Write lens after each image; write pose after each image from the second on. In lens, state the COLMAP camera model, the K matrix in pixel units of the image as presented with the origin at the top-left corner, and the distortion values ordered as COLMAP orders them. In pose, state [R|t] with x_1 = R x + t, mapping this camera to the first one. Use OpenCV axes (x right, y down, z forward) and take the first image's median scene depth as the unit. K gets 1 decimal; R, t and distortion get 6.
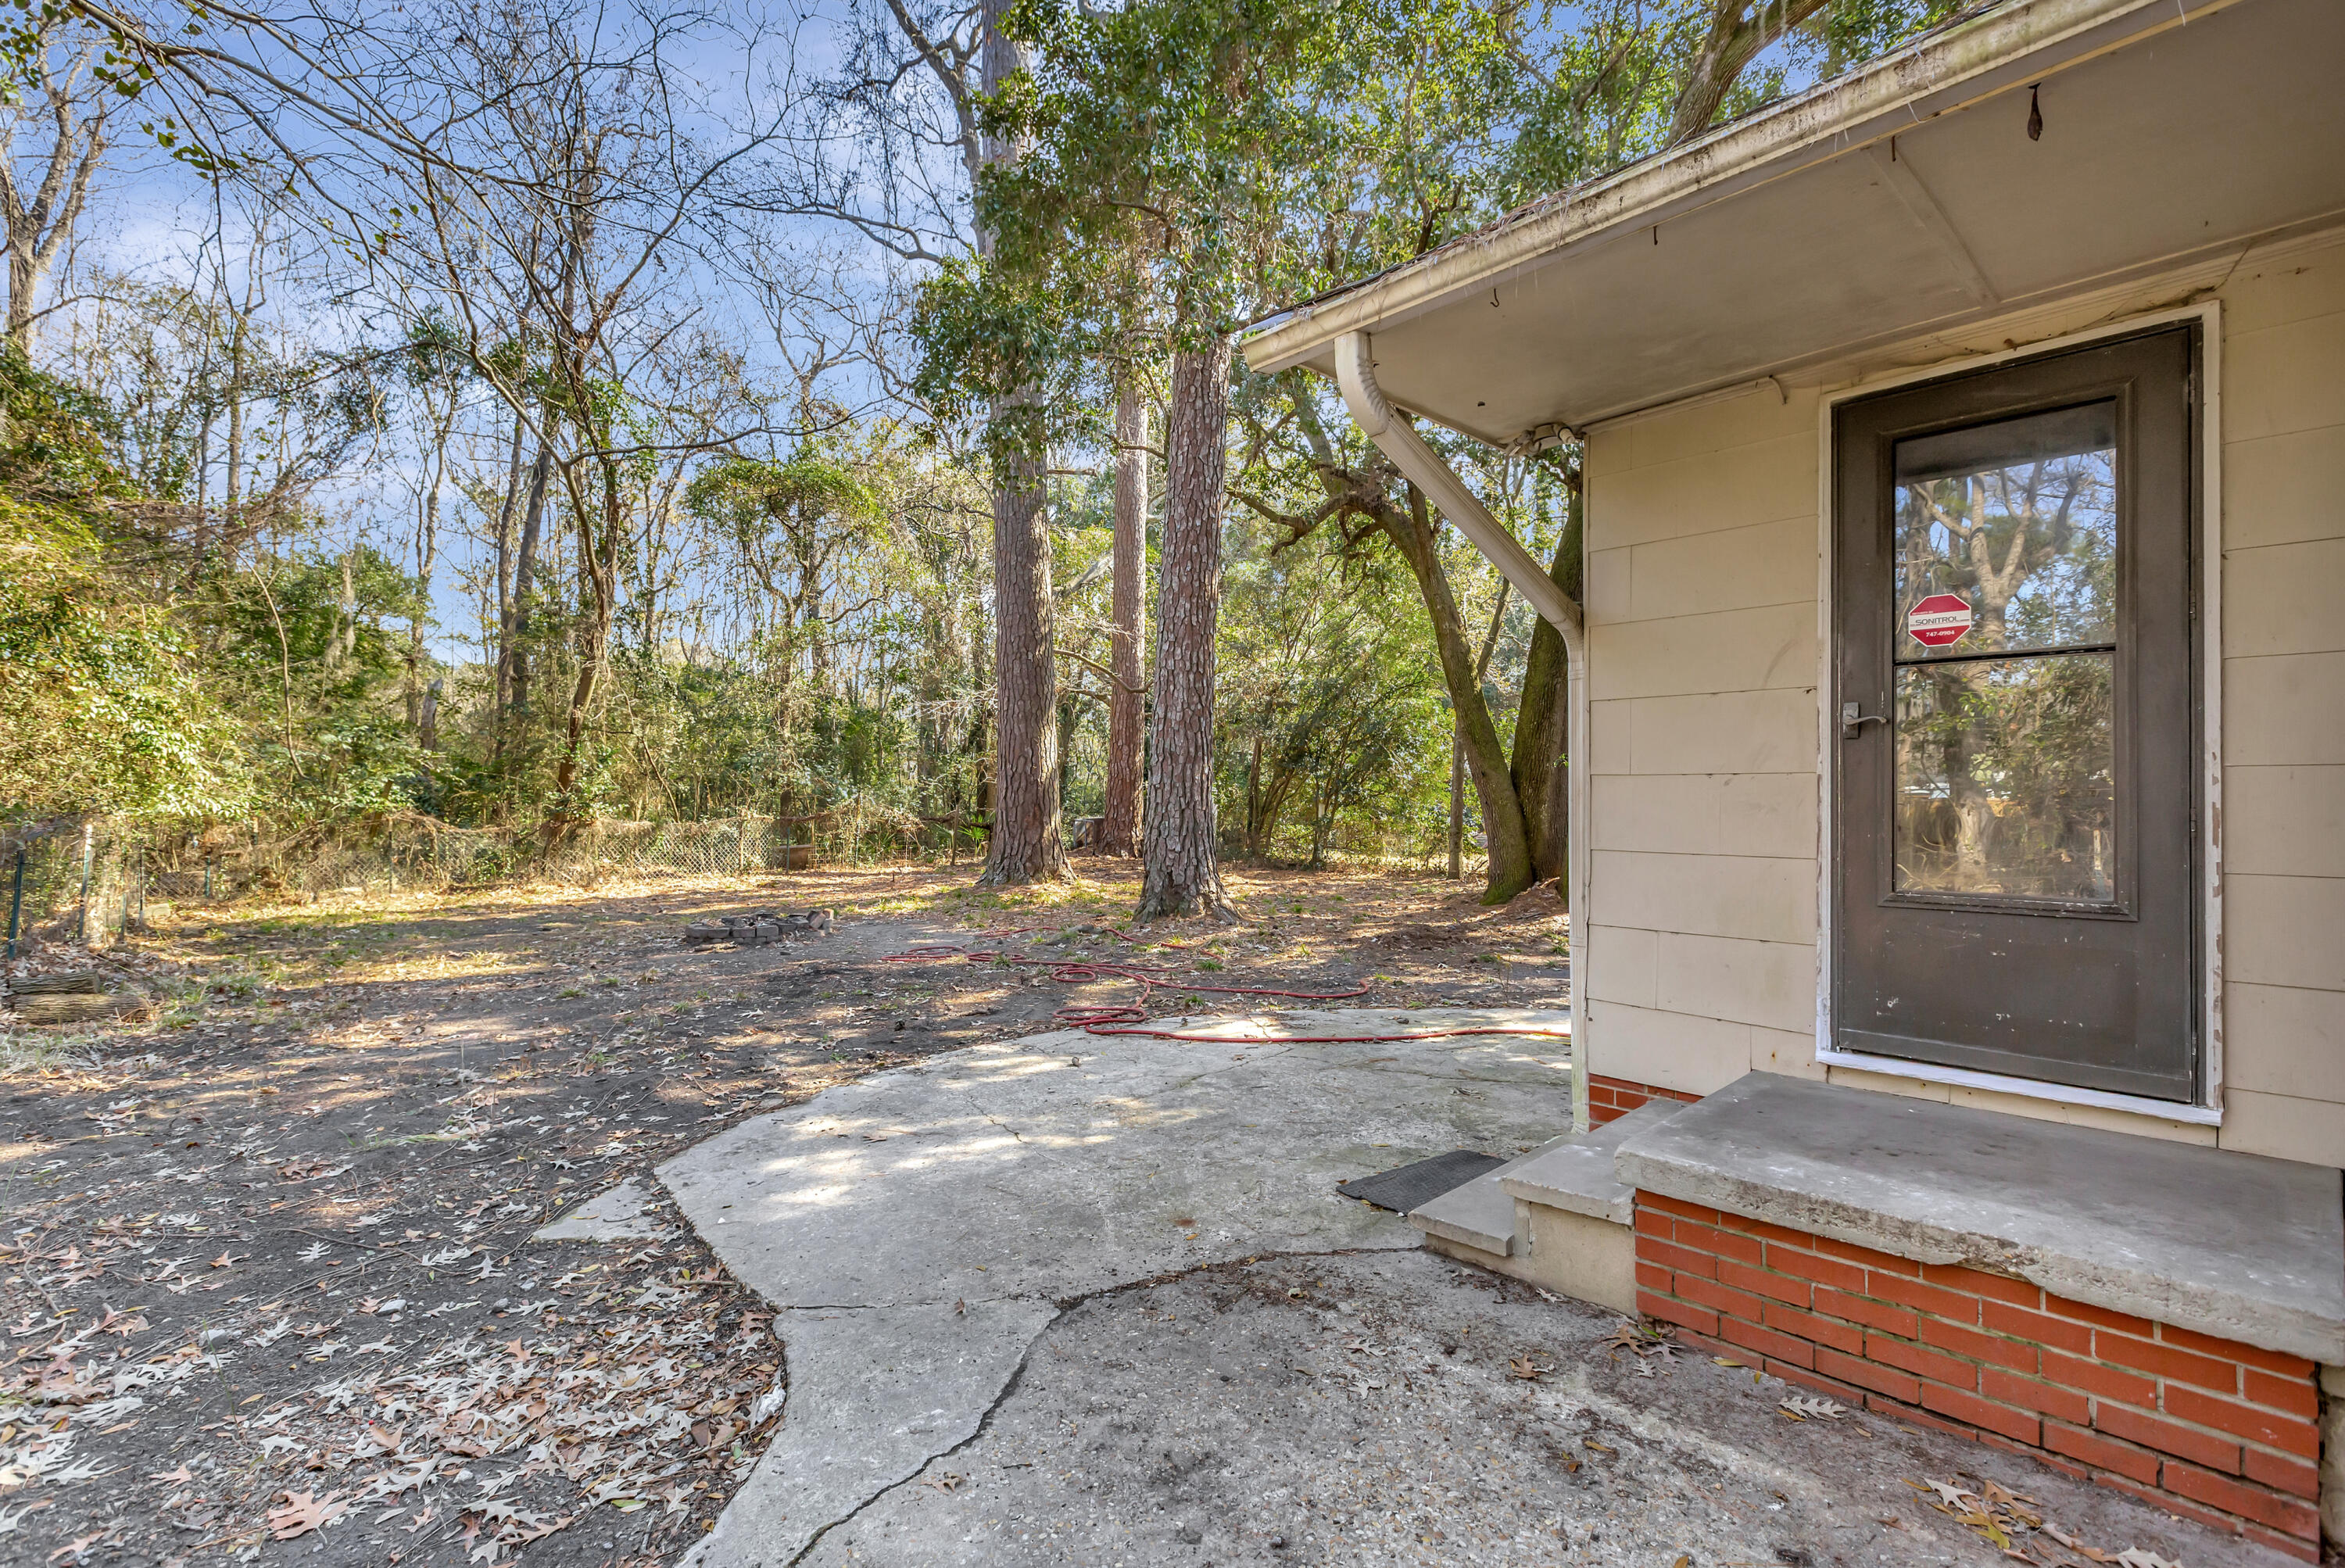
lens RADIAL K [[1055.0, 0, 1149.5], [0, 1055.0, 786.8], [0, 0, 1]] dist [0.002803, -0.001458]
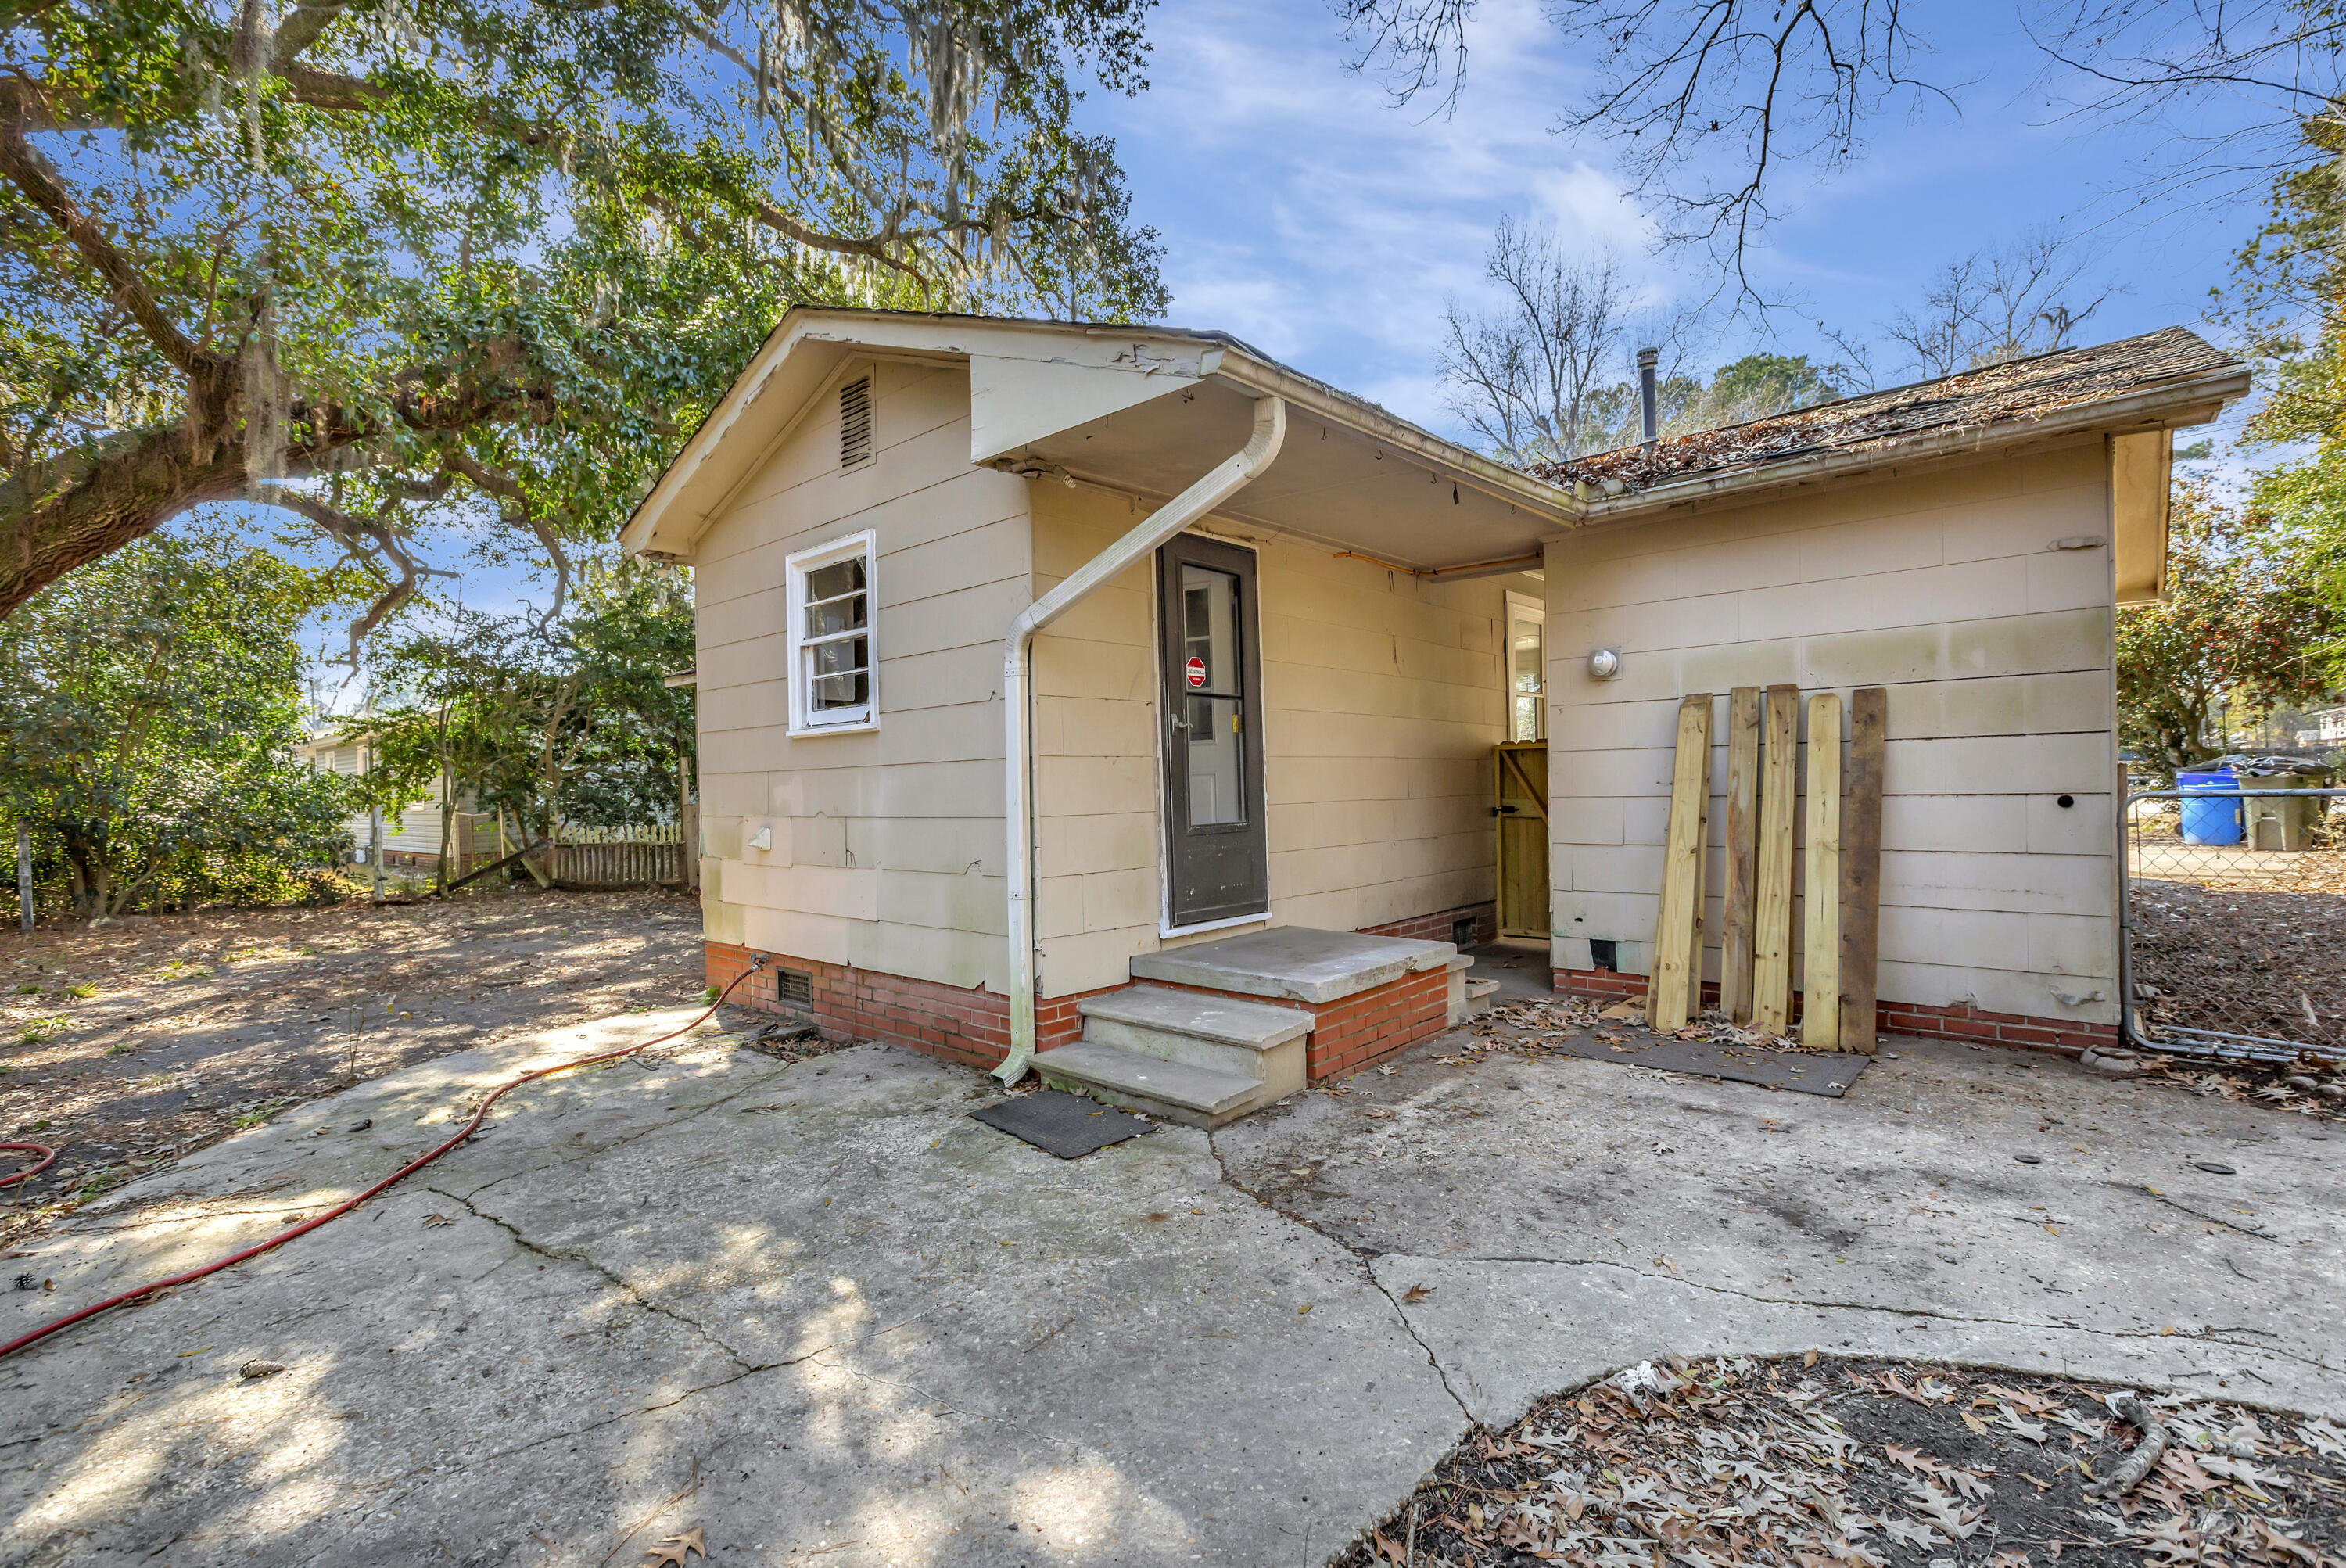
lens RADIAL K [[1055.5, 0, 1164.7], [0, 1055.5, 789.7], [0, 0, 1]] dist [0.002803, -0.001458]
pose [[-0.069692, -0.007157, 0.997543, -0.904858], [0.015860, 0.999840, 0.008281, 0.021918], [-0.997442, 0.016399, -0.069567, 1.049495]]
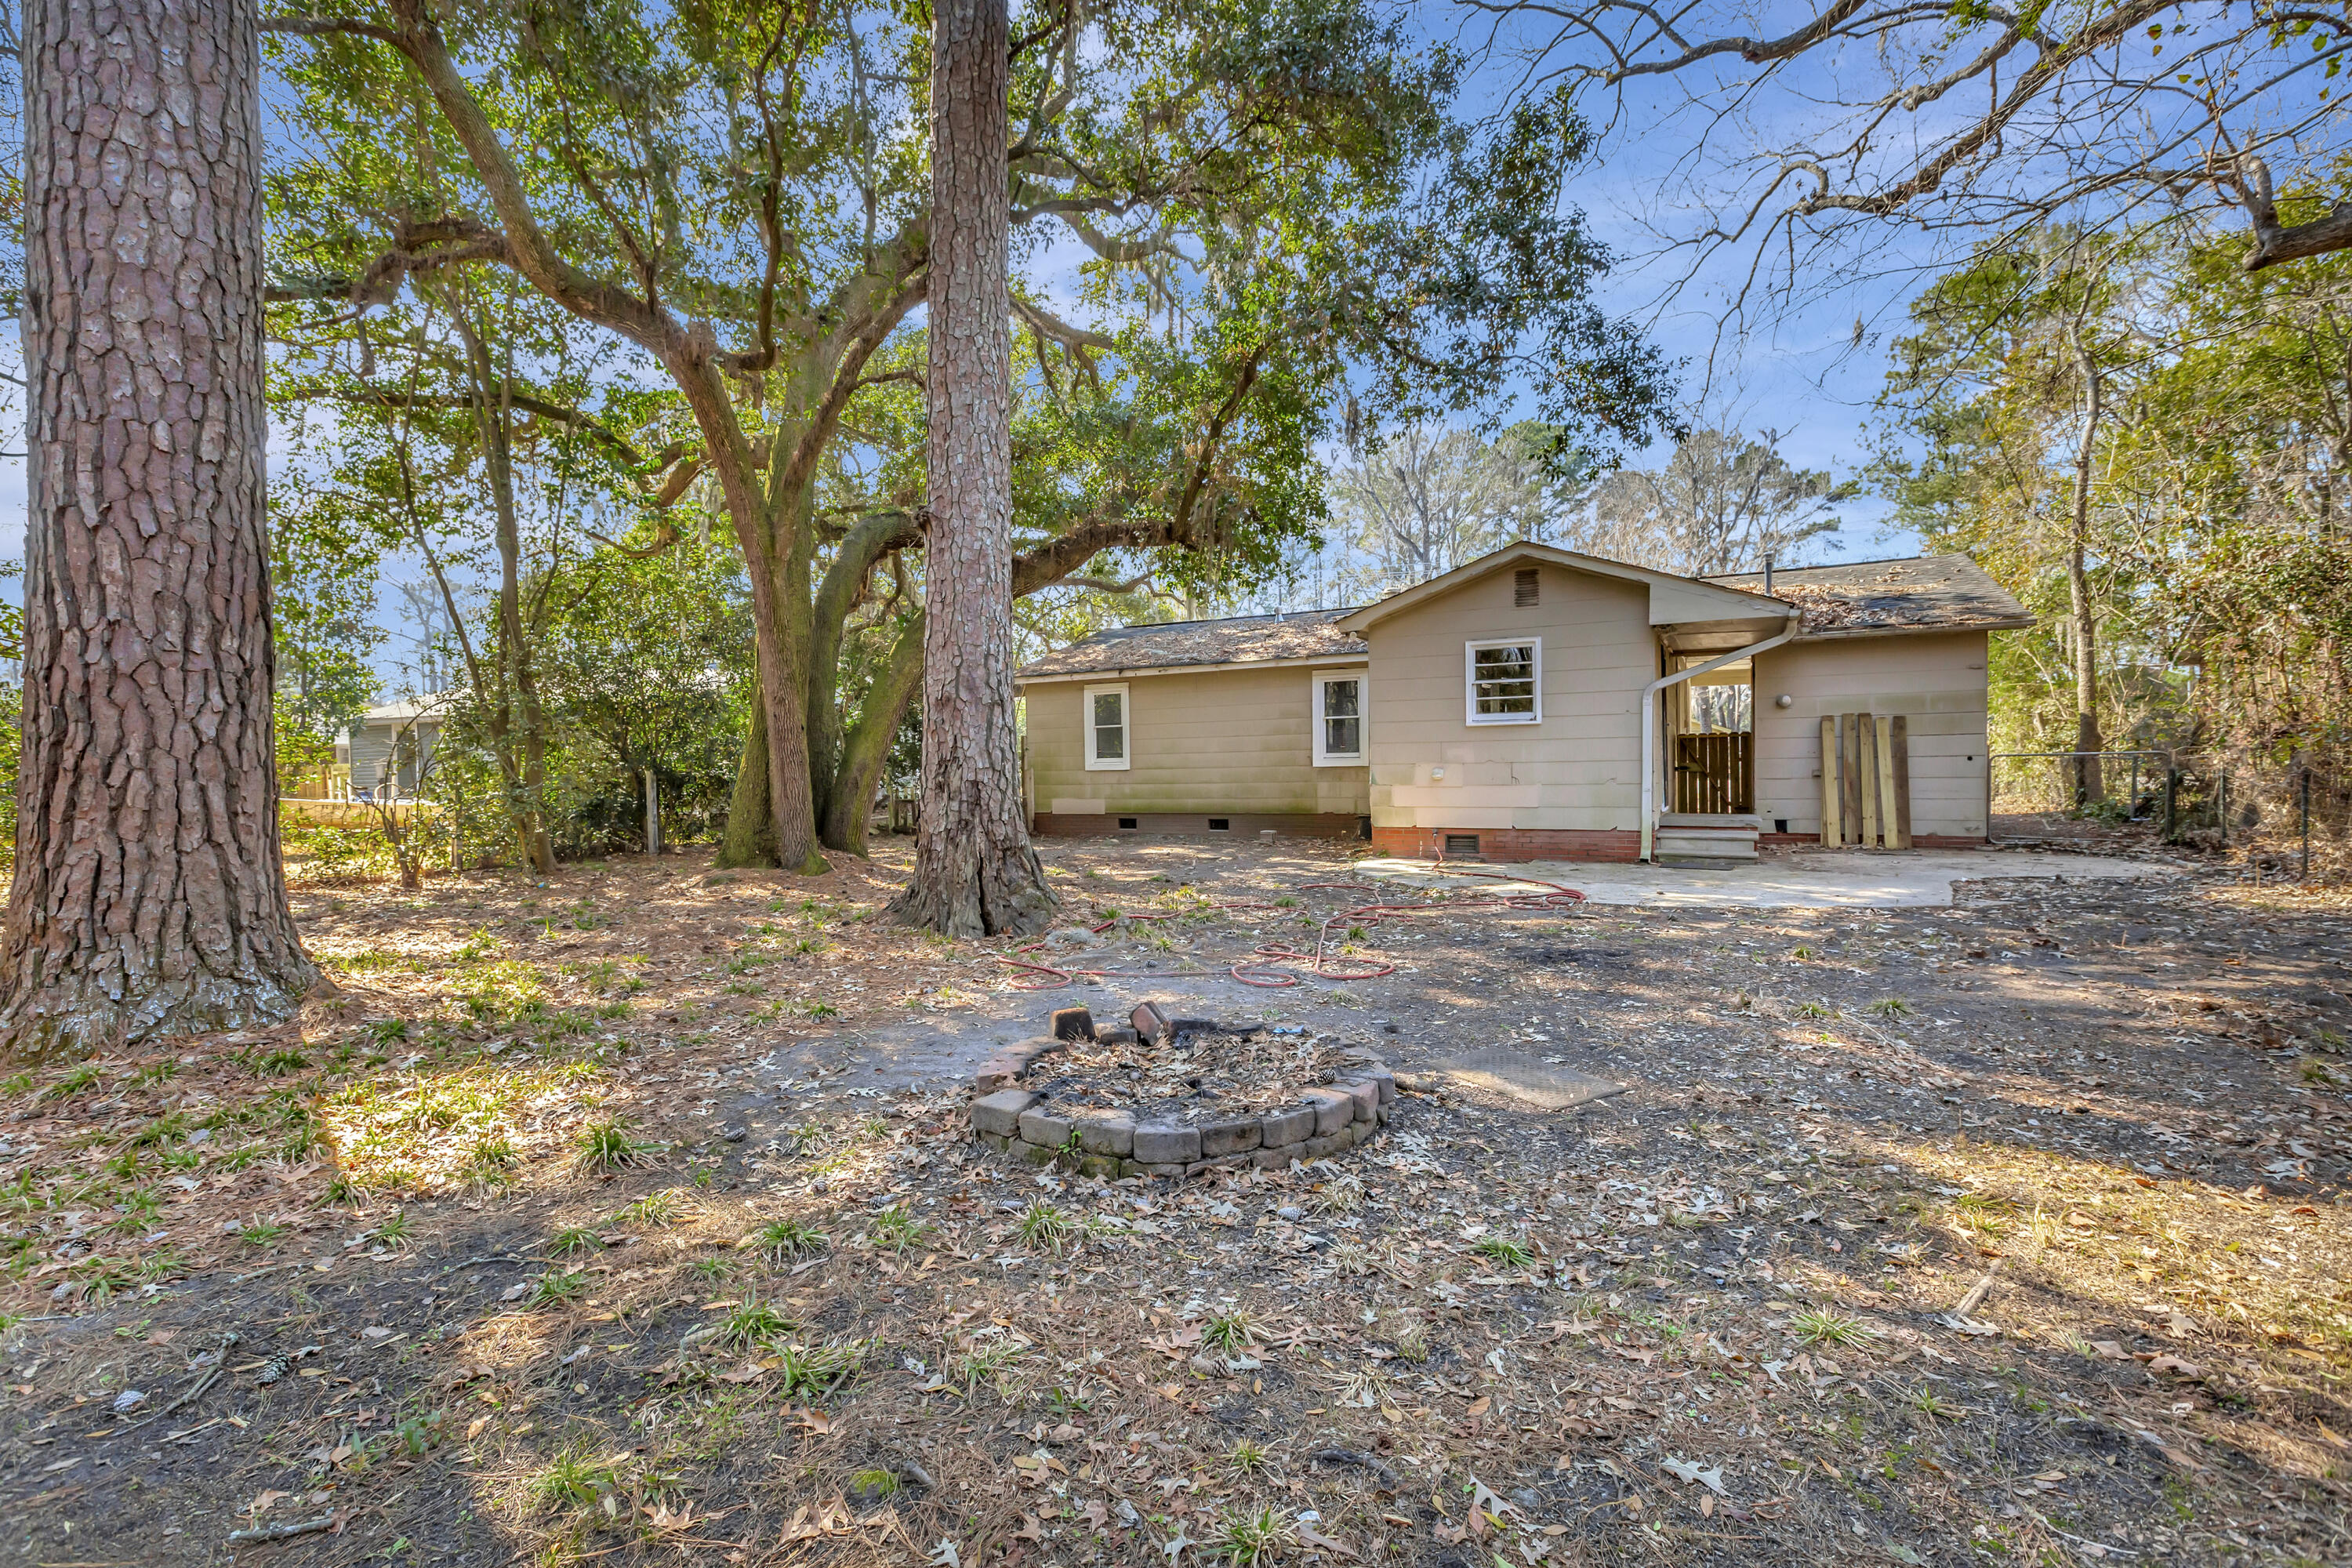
lens RADIAL K [[1058.1, 0, 1155.1], [0, 1058.1, 765.9], [0, 0, 1]] dist [0.002803, -0.001458]
pose [[-0.302292, -0.004065, 0.953207, -1.821151], [0.005619, 0.999966, 0.006046, 0.042155], [-0.953199, 0.007184, -0.302259, 2.728655]]
